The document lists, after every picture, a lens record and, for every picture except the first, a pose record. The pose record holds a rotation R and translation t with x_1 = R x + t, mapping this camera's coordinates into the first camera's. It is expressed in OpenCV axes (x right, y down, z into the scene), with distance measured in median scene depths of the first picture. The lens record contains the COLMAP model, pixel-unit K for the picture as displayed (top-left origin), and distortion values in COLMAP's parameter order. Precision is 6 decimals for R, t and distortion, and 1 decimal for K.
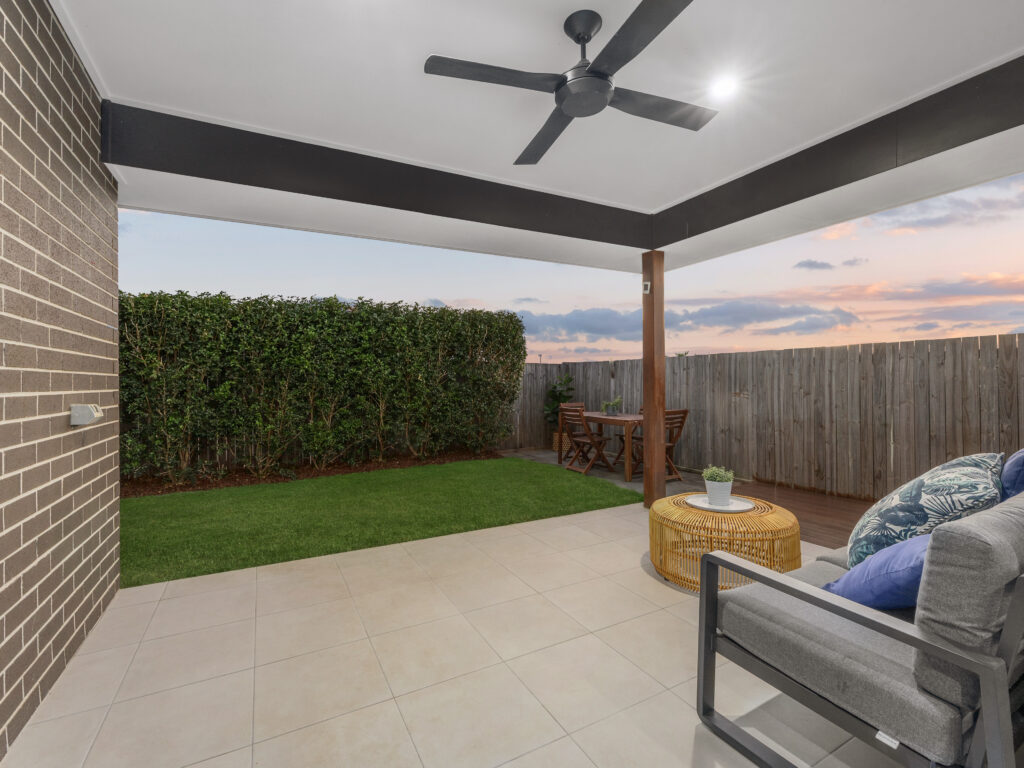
lens RADIAL K [[443.9, 0, 504.4], [0, 443.9, 382.0], [0, 0, 1]] dist [0.002199, -0.000361]
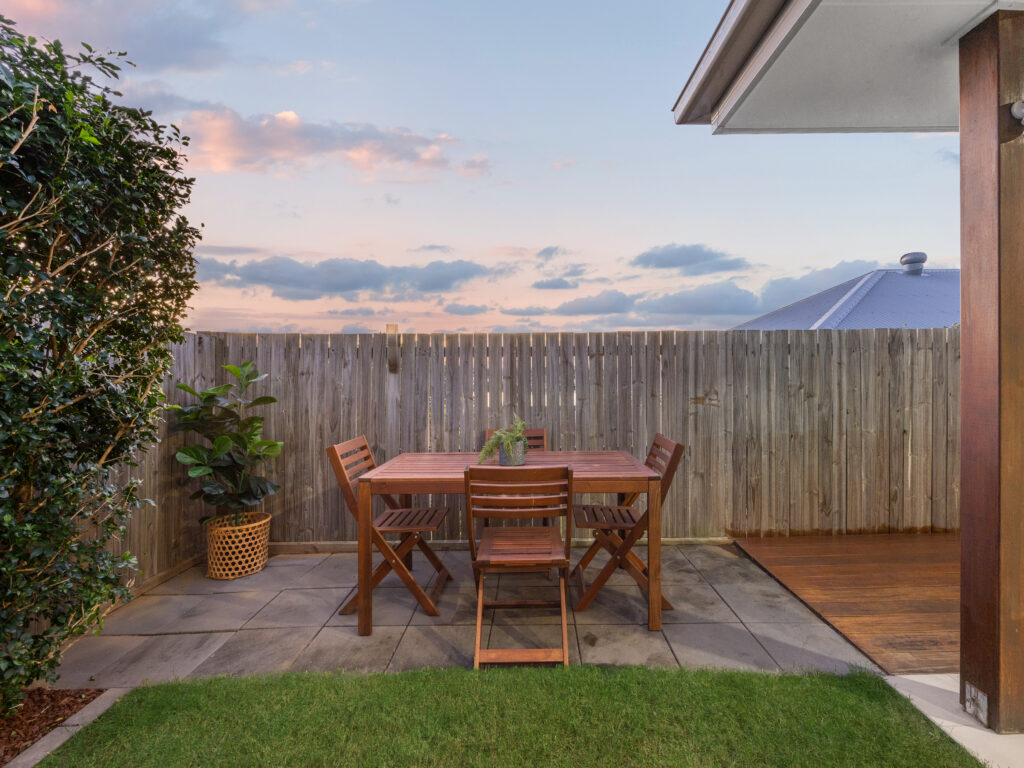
lens RADIAL K [[443.9, 0, 512.2], [0, 443.9, 373.1], [0, 0, 1]] dist [0.002199, -0.000361]
pose [[0.999708, 0.009356, 0.022299, 0.186663], [-0.009411, 0.999953, 0.002322, -0.005774], [-0.022276, -0.002532, 0.999749, 0.292897]]
